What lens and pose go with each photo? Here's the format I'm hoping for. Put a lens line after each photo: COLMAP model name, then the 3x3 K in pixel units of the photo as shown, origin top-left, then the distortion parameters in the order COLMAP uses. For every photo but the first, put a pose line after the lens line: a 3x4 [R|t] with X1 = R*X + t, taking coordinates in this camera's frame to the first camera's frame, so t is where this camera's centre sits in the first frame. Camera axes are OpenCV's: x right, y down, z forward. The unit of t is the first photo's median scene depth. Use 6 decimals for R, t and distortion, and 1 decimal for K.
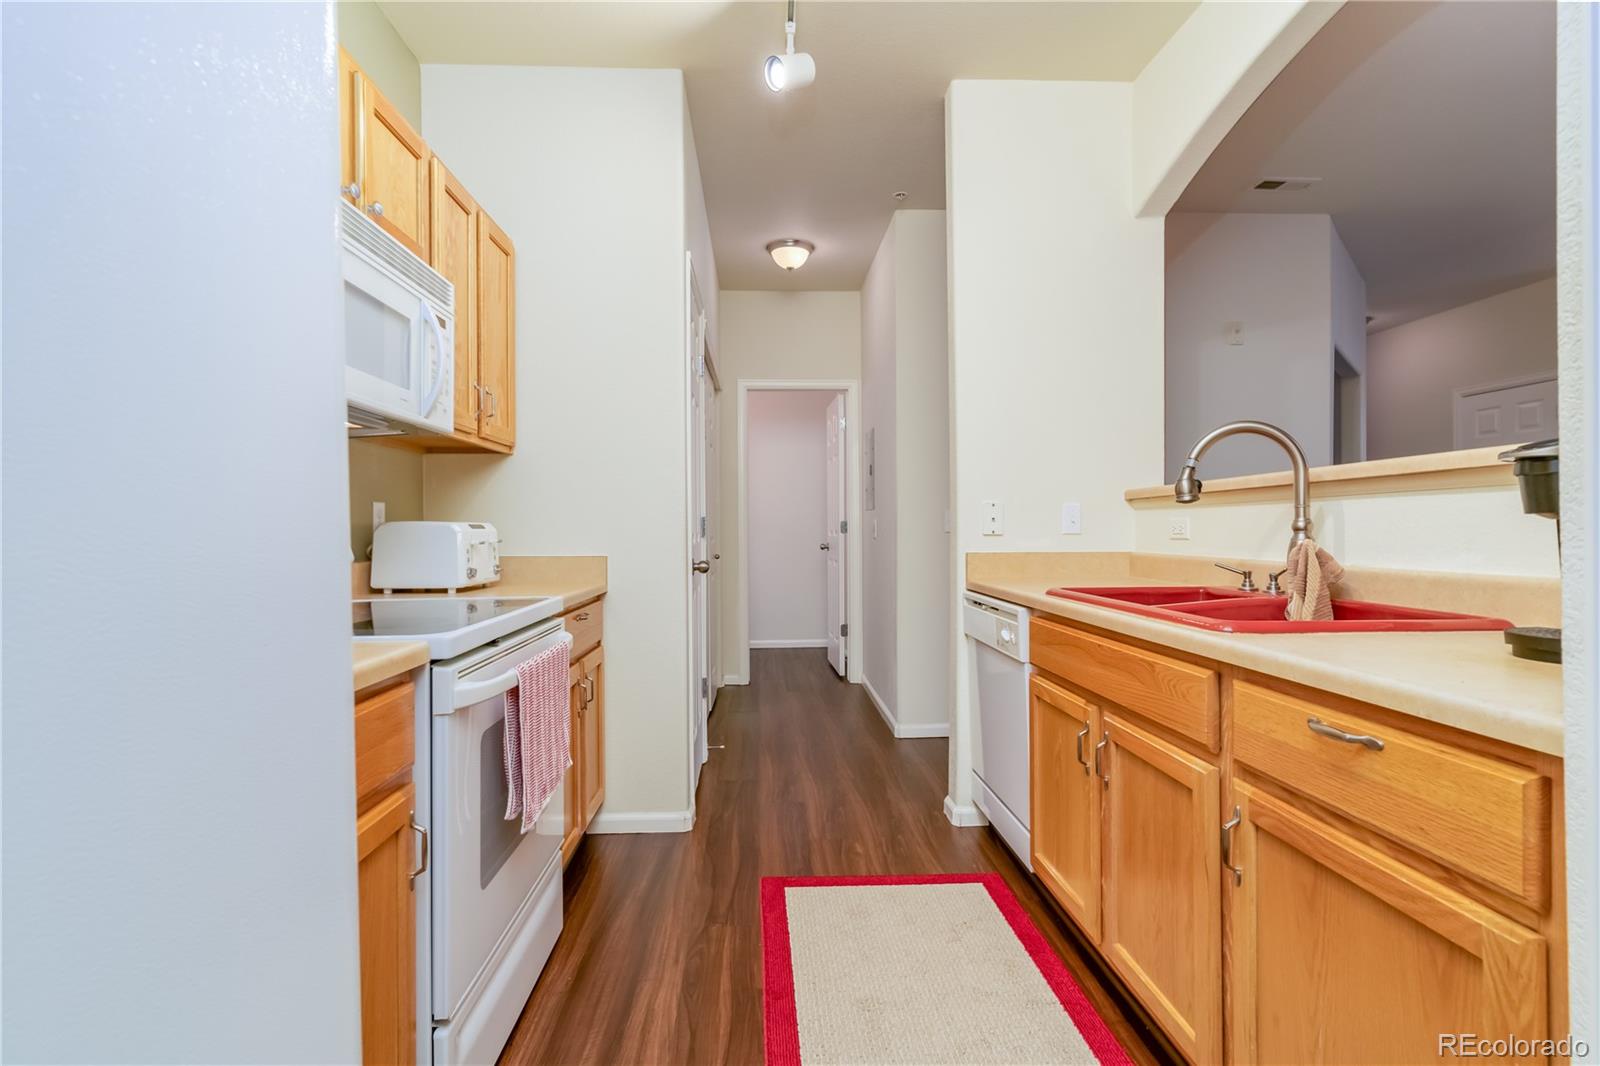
lens RADIAL K [[767.5, 0, 762.7], [0, 767.5, 527.0], [0, 0, 1]] dist [0.001516, 0.000132]
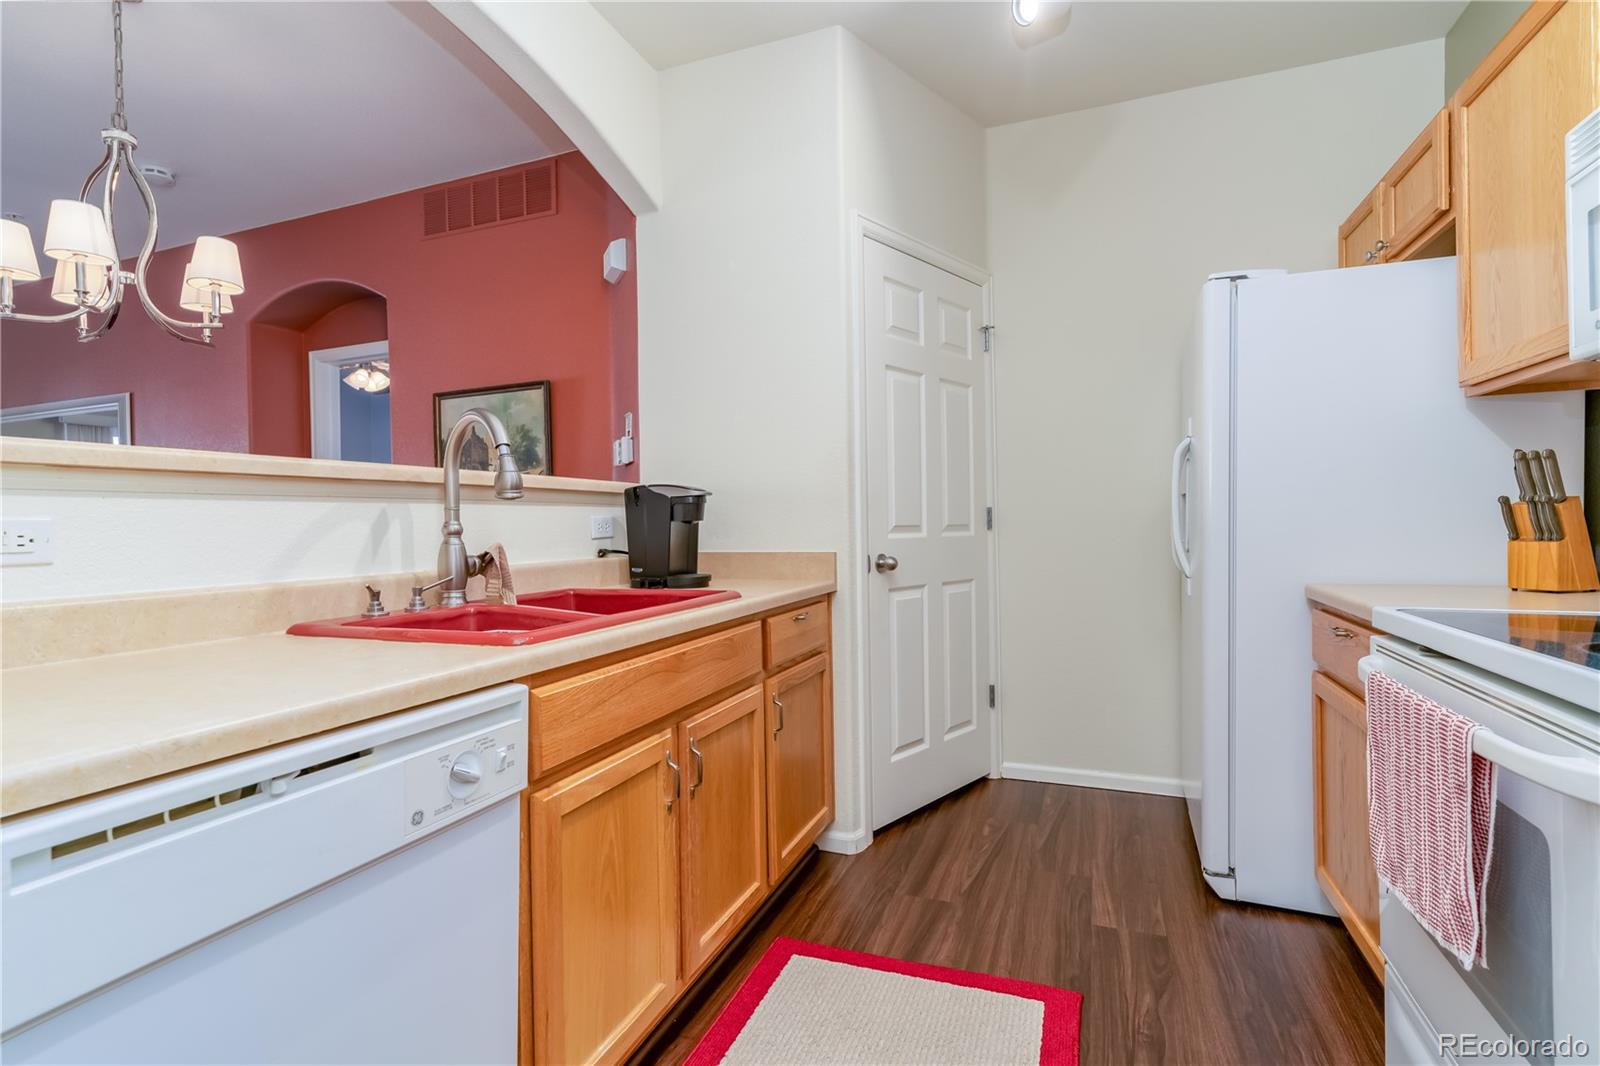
lens RADIAL K [[767.5, 0, 762.7], [0, 767.5, 527.0], [0, 0, 1]] dist [0.001516, 0.000132]
pose [[-0.908364, 0.015865, 0.417879, -0.035898], [0.016068, 0.999866, -0.003033, 0.004185], [-0.417872, 0.003959, -0.908497, 1.696365]]
